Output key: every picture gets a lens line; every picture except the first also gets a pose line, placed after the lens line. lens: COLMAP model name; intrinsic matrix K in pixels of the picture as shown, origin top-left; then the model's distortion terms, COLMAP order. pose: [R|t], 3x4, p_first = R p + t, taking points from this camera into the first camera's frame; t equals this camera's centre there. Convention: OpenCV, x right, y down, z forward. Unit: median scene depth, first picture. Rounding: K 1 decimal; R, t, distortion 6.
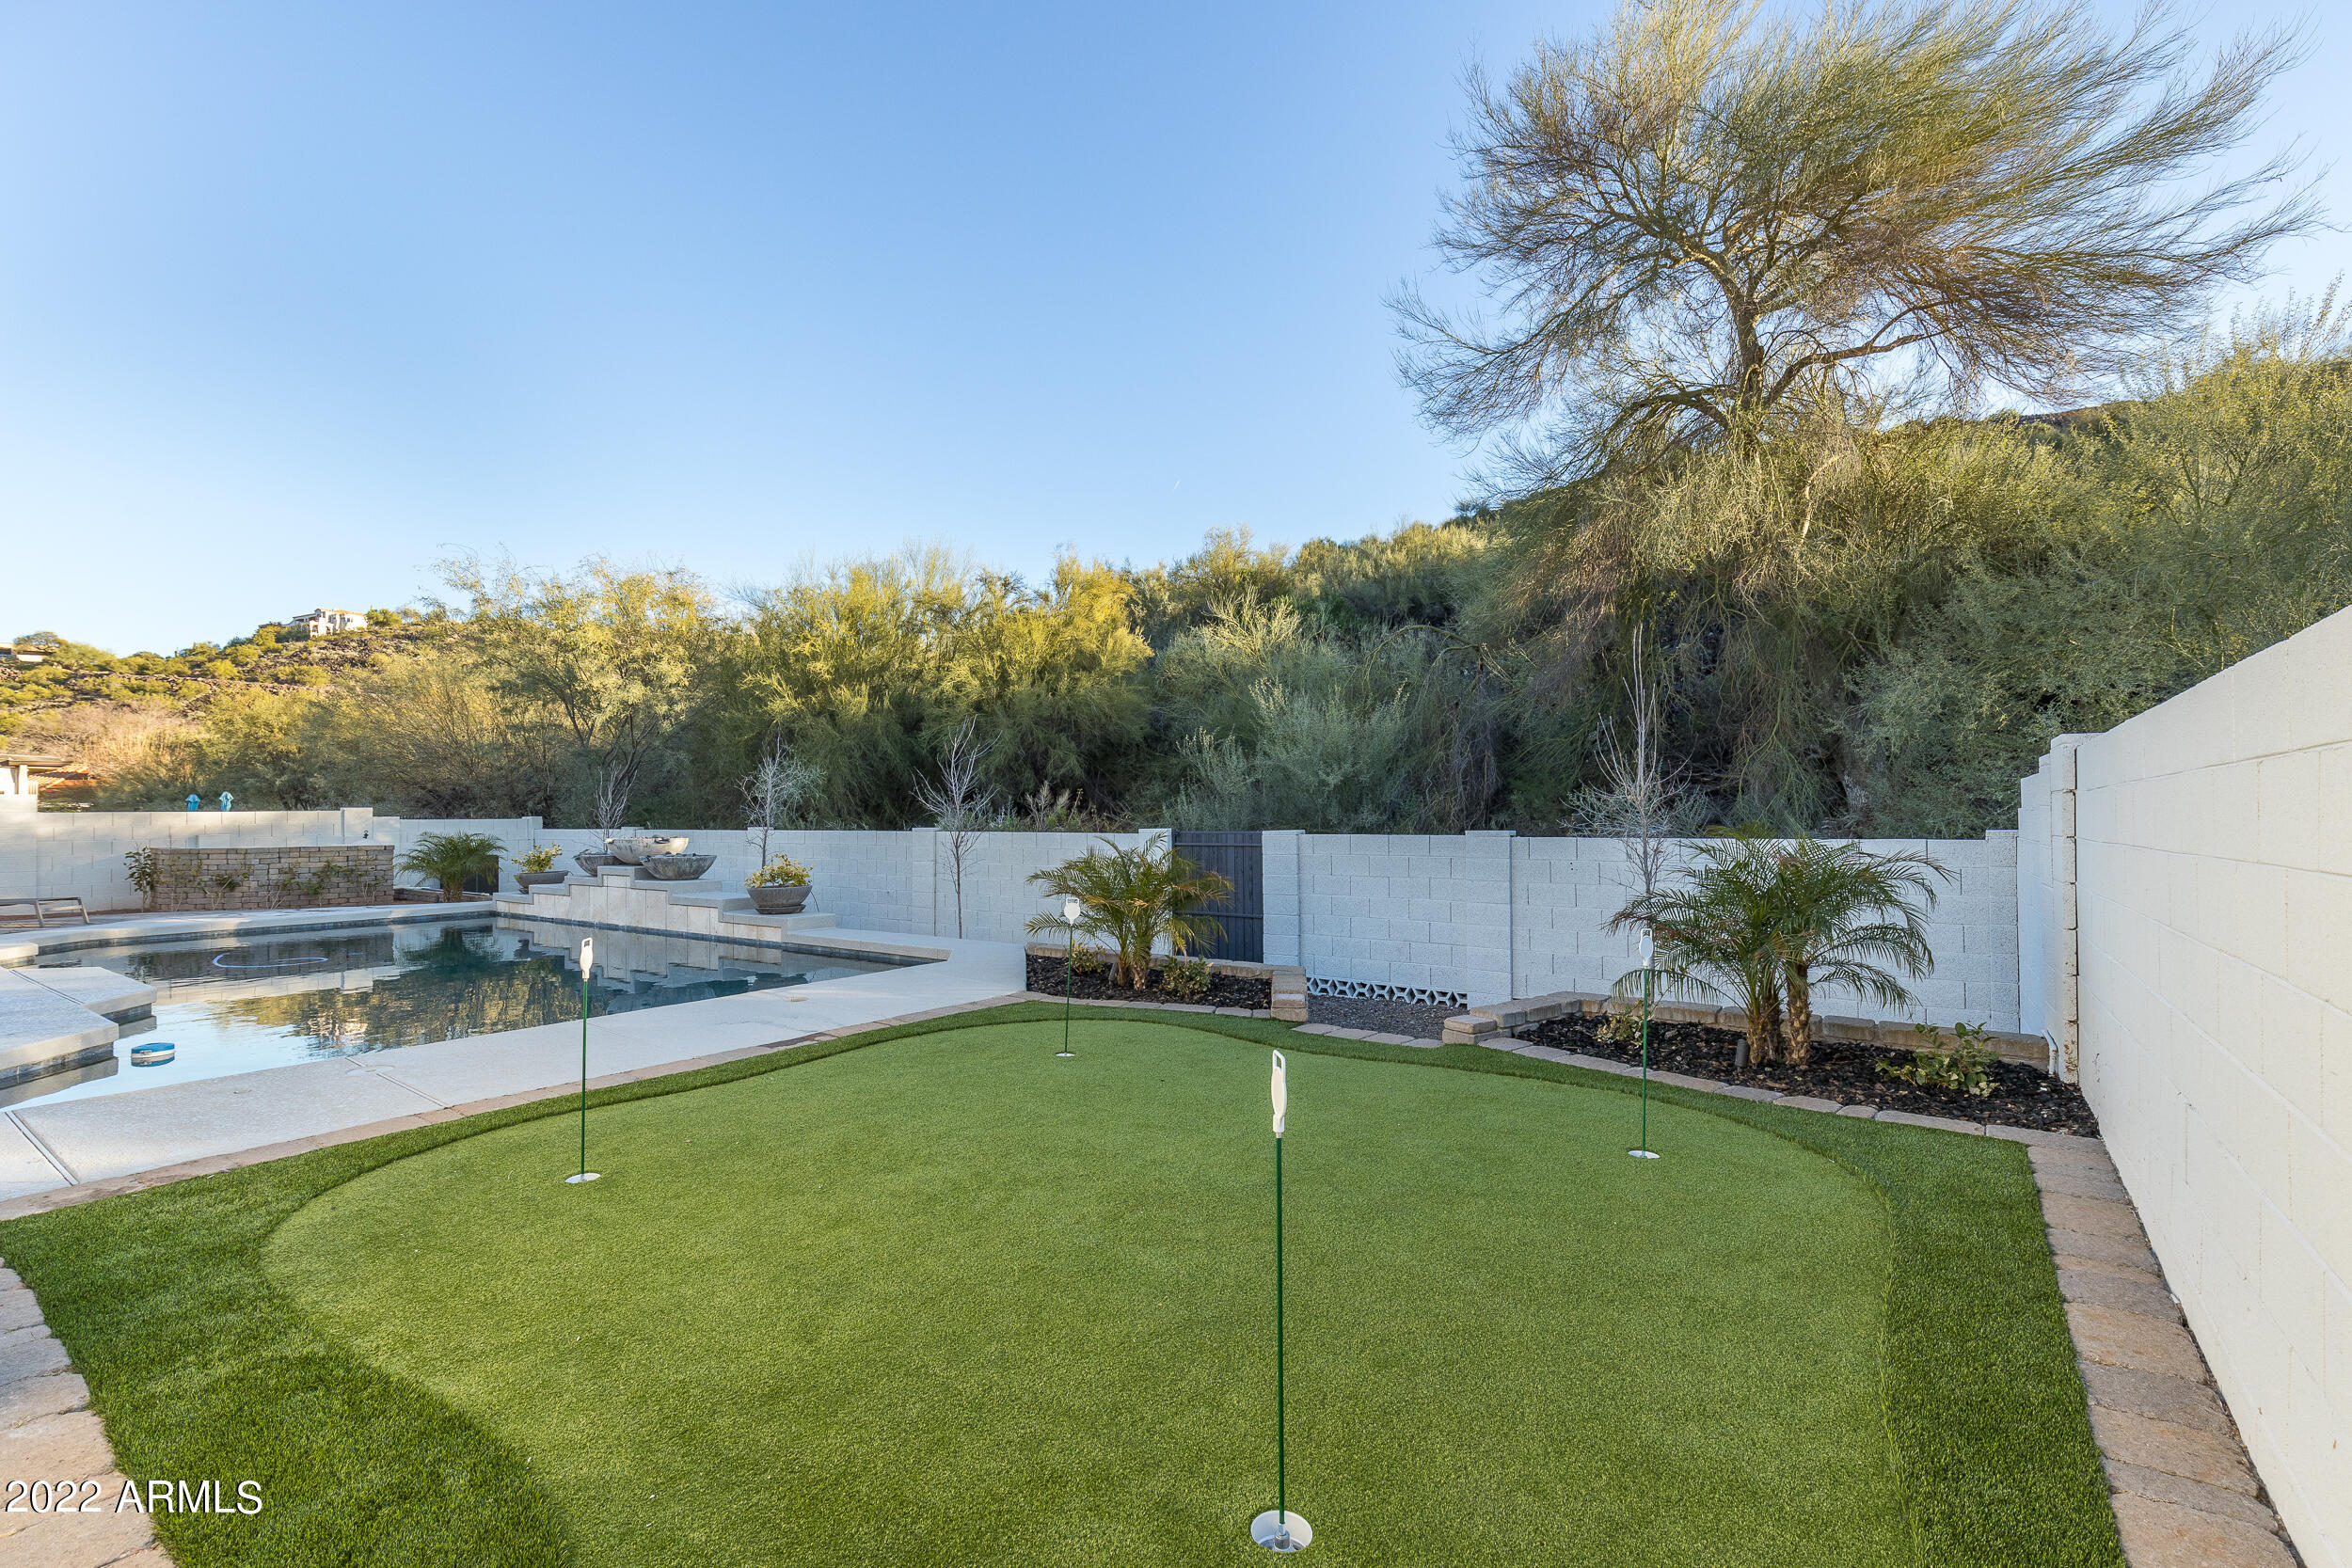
lens RADIAL K [[1055.9, 0, 1184.2], [0, 1055.9, 788.1], [0, 0, 1]] dist [0.023339, -0.000278]
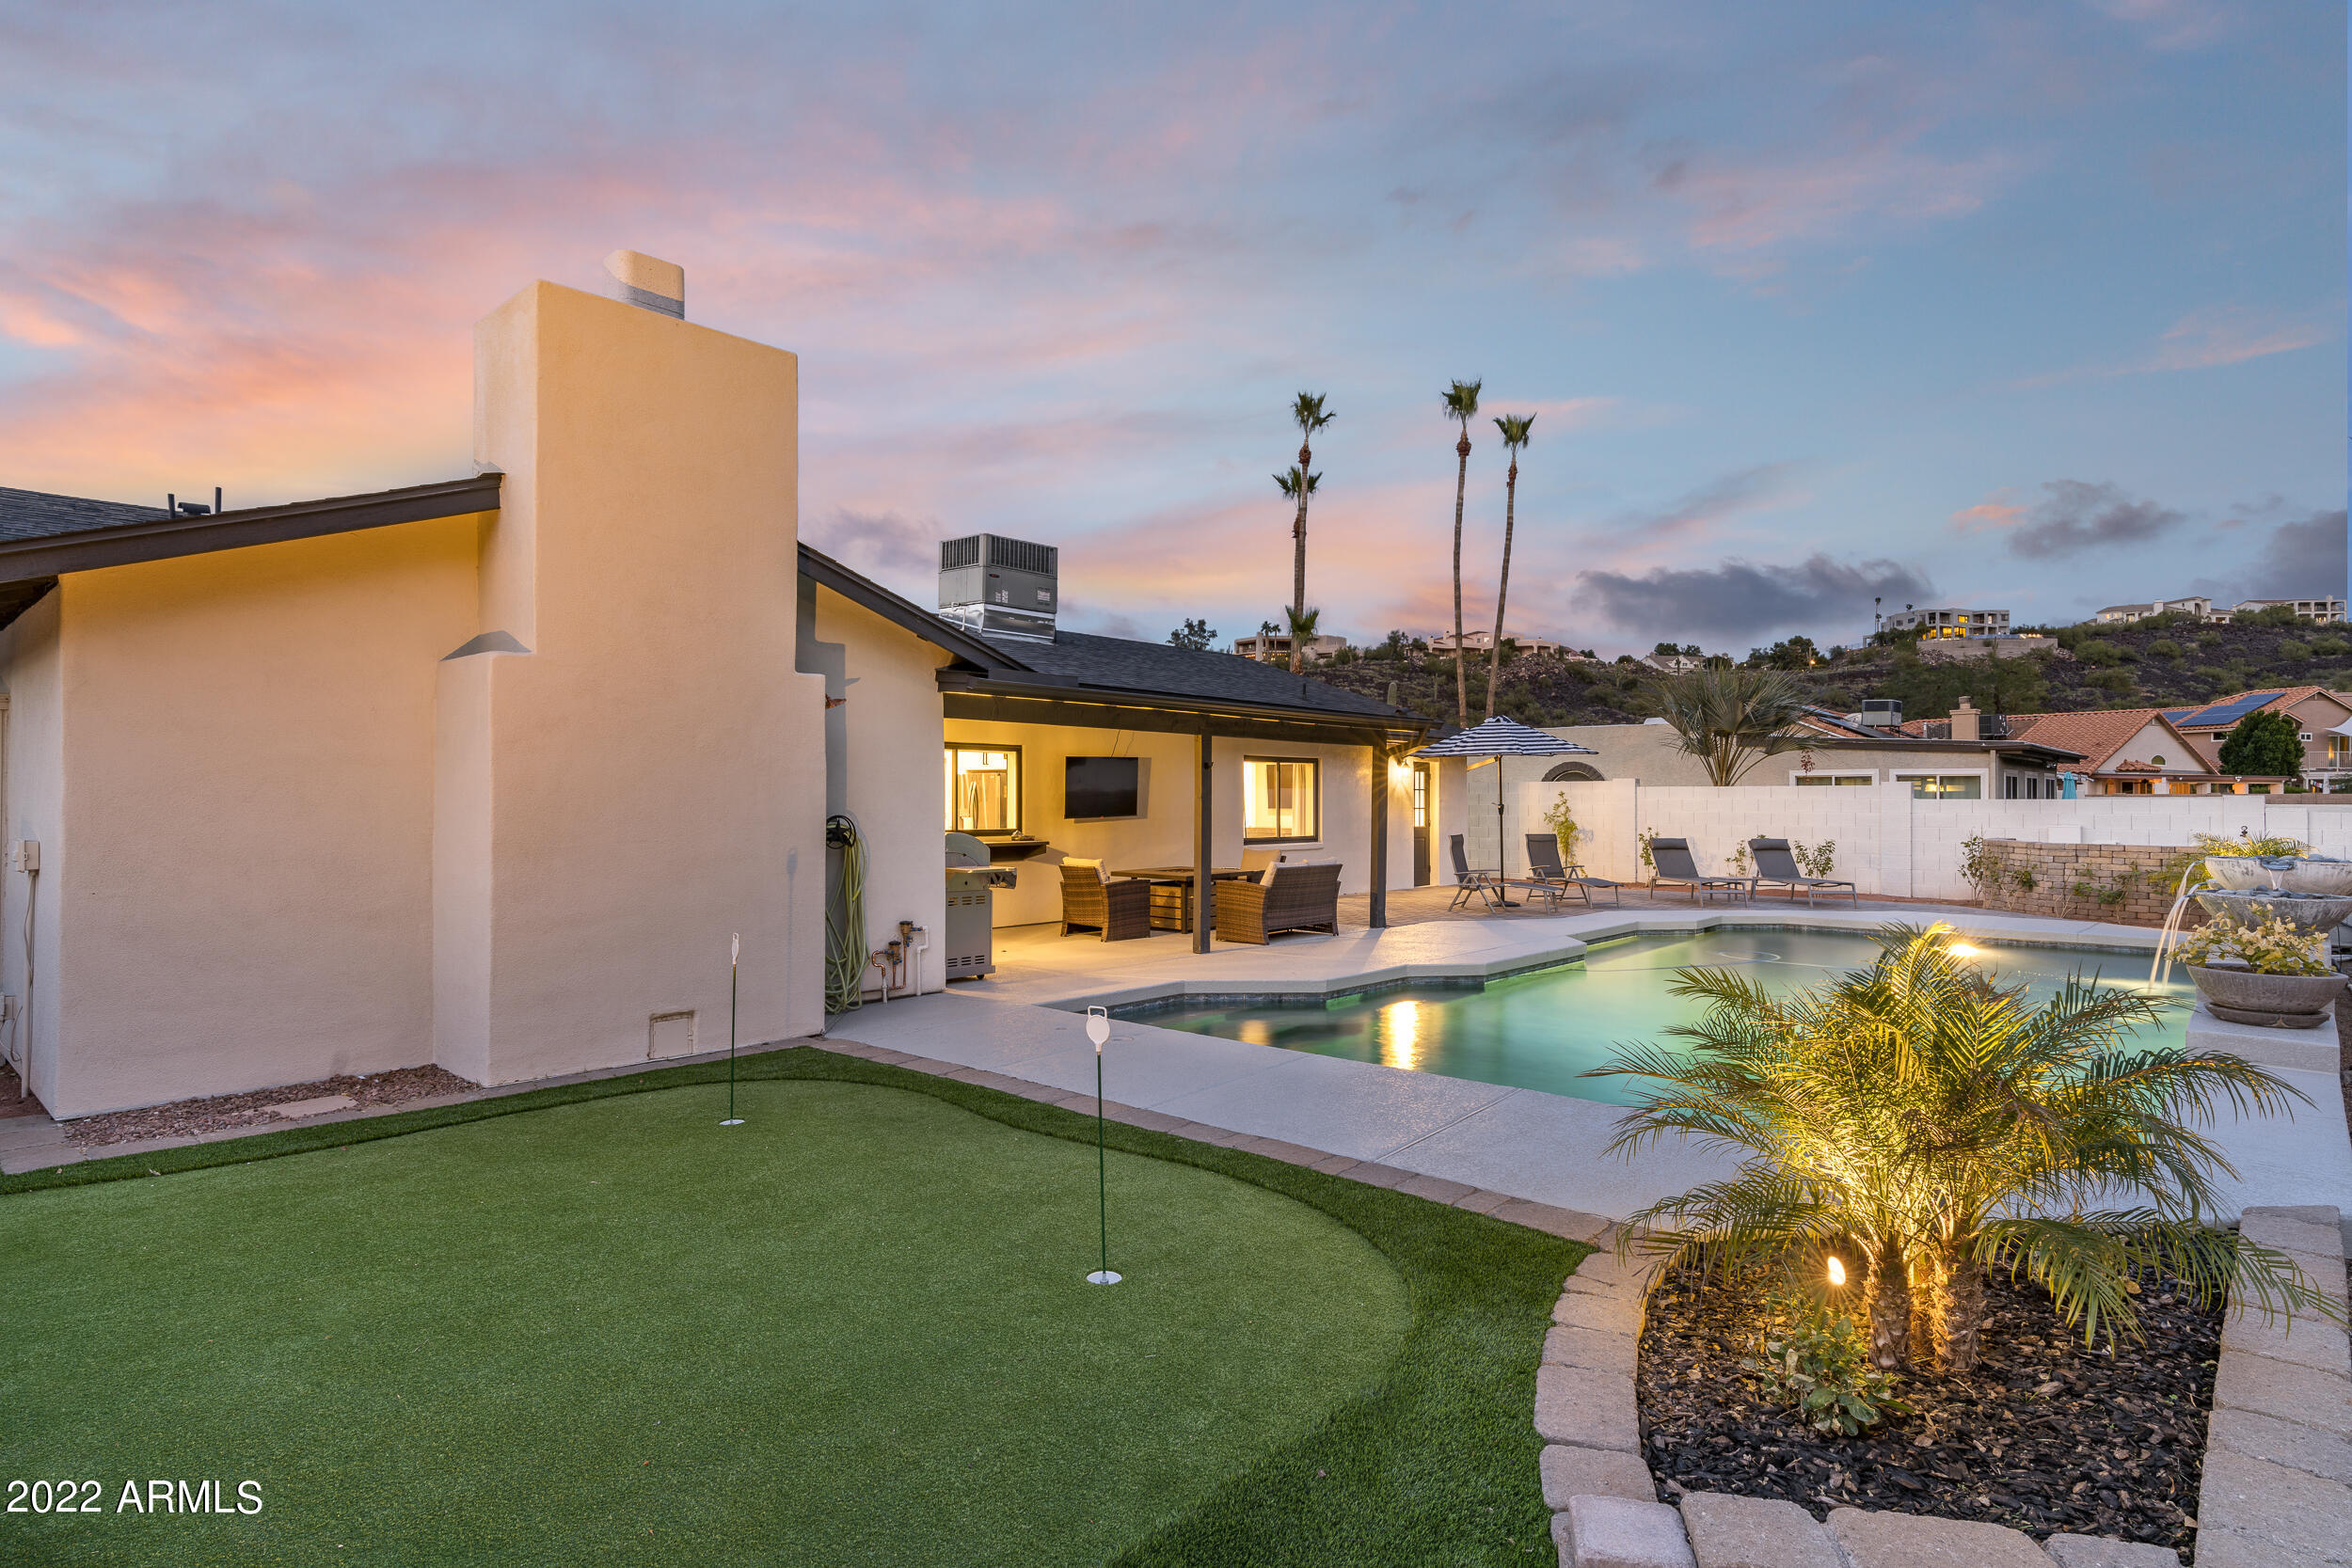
lens RADIAL K [[1249.2, 0, 1176.0], [0, 1249.2, 784.0], [0, 0, 1]] dist [0.000862, 0.001348]
pose [[-0.120032, 0.000380, -0.992770, 0.199017], [0.023464, 0.999722, -0.002454, -0.005324], [0.992493, -0.023589, -0.120008, 0.400027]]
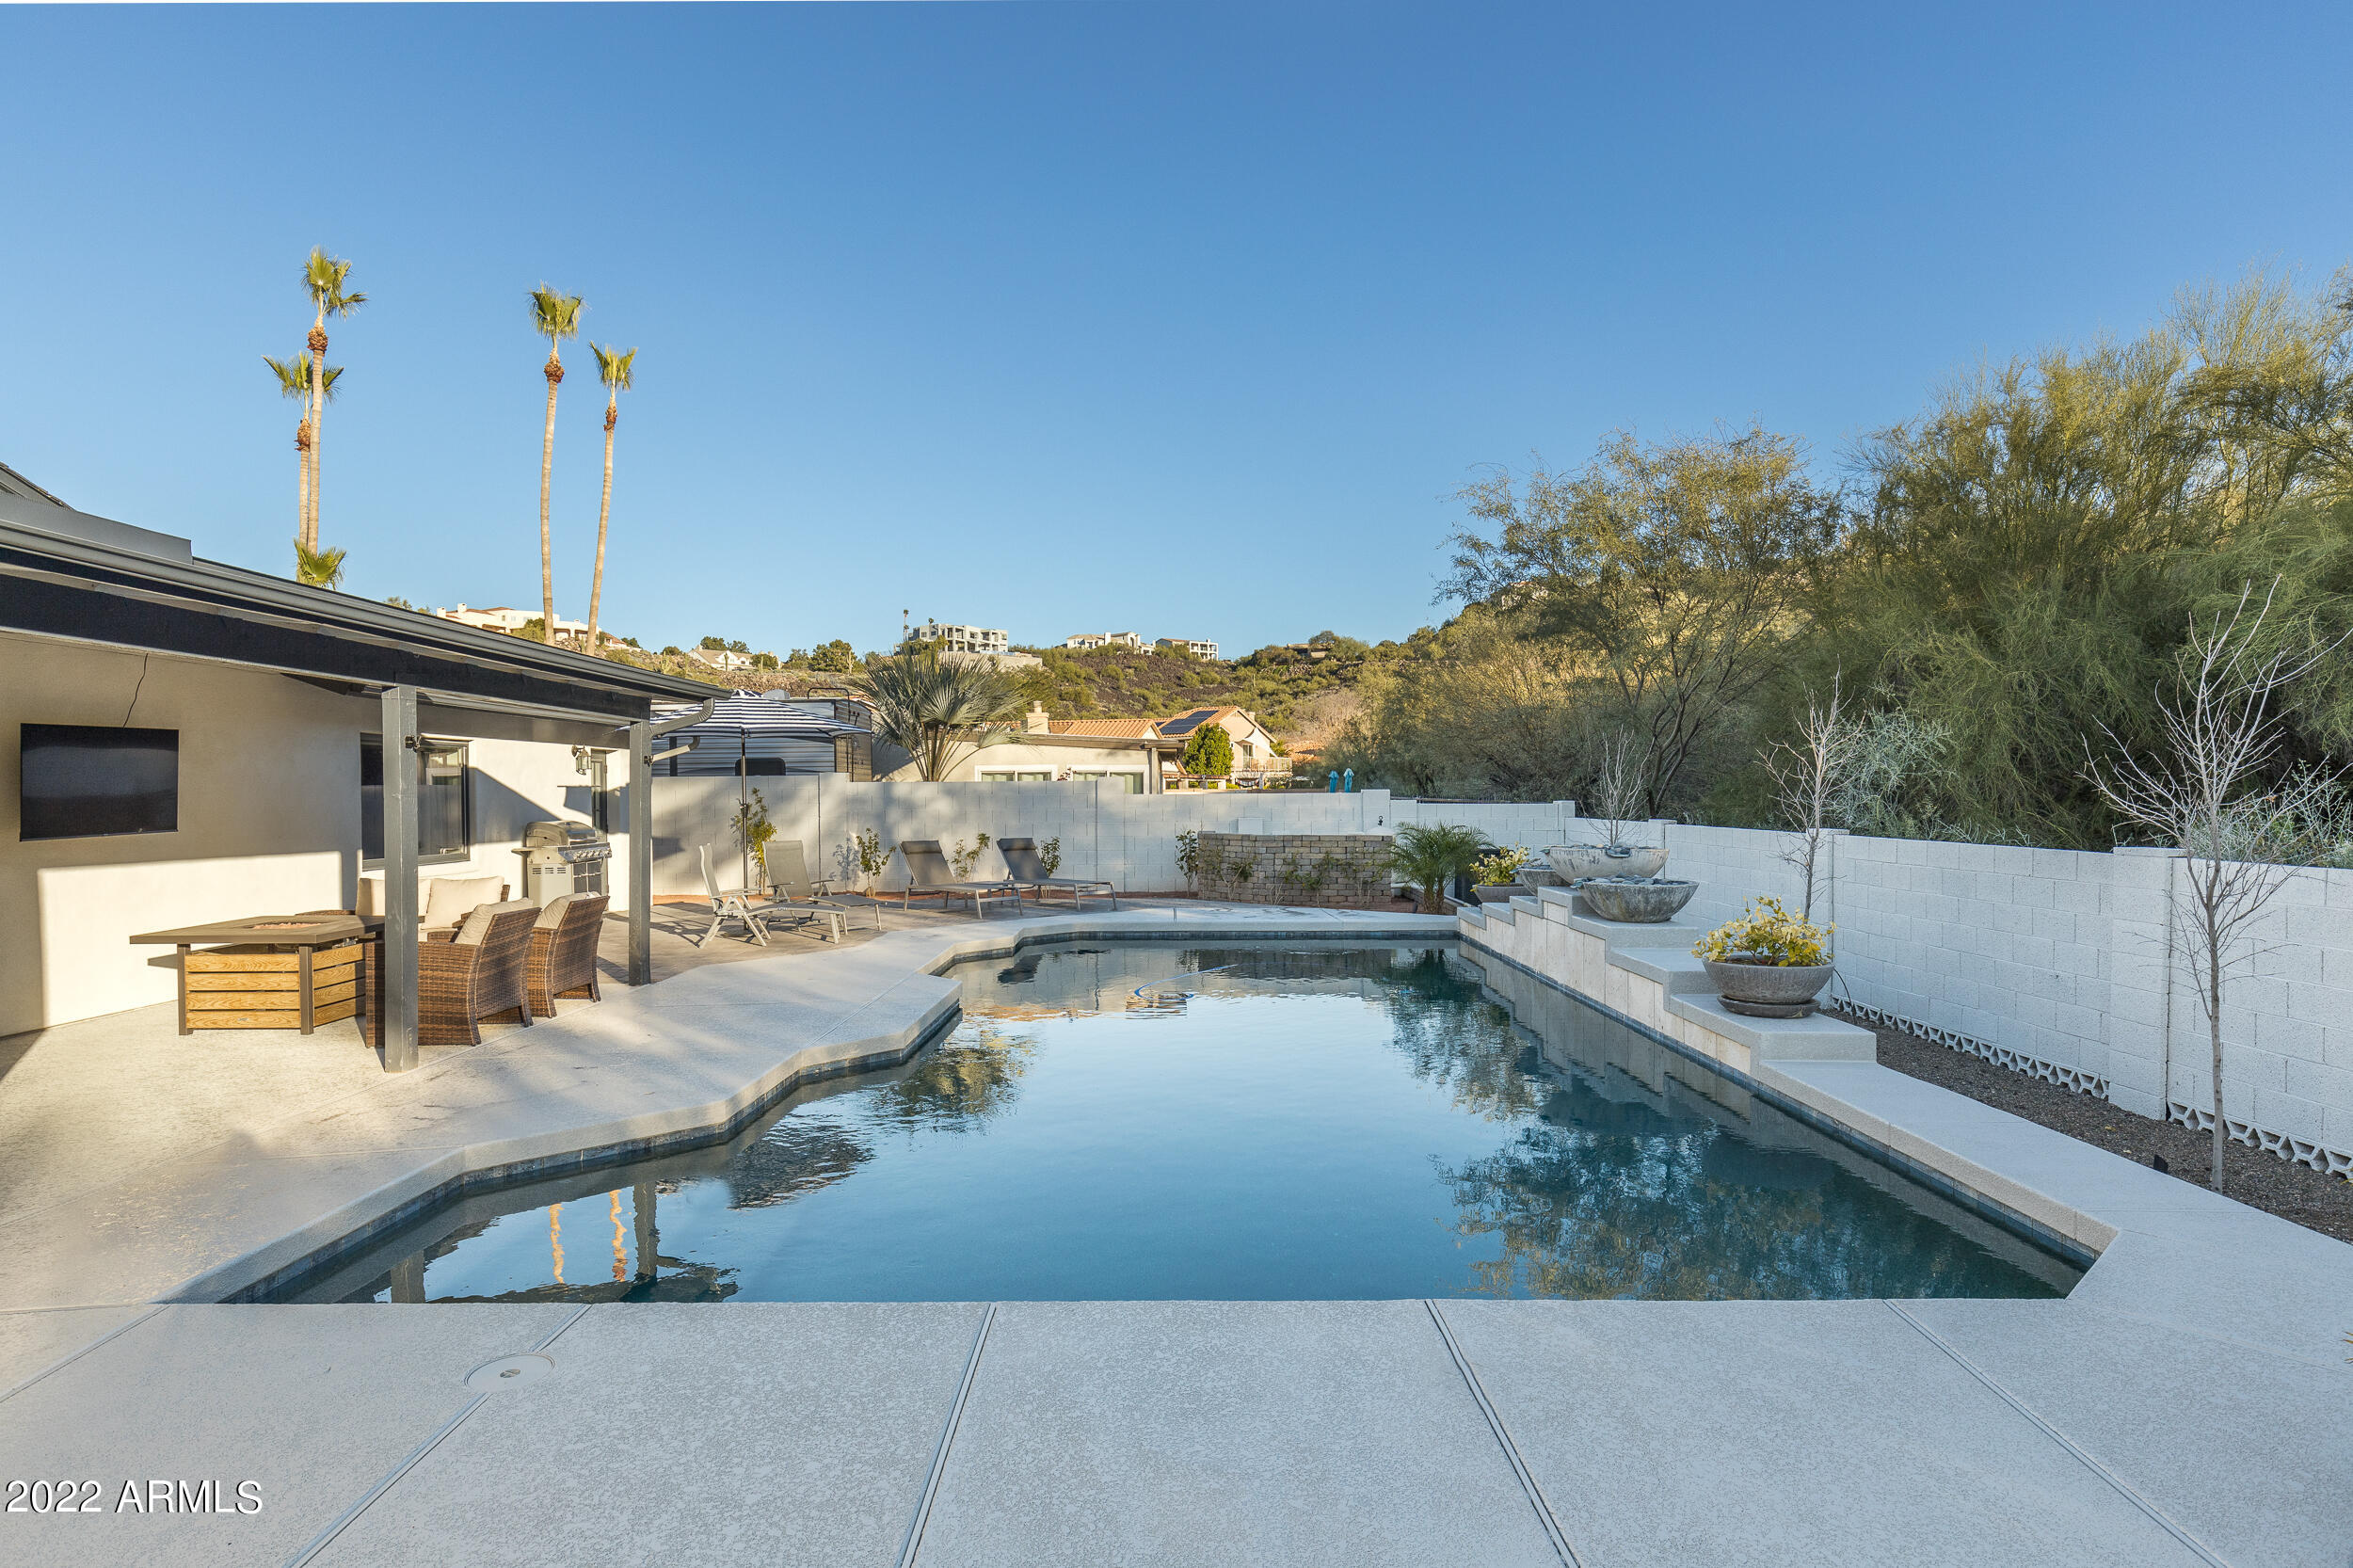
lens RADIAL K [[1265.7, 0, 1153.5], [0, 1265.7, 808.0], [0, 0, 1]] dist [0.003268, 0.000148]
pose [[0.567265, 0.018276, -0.823333, -0.033015], [0.017637, 0.999255, 0.034332, -0.005505], [0.823347, -0.033996, 0.566520, 0.296281]]
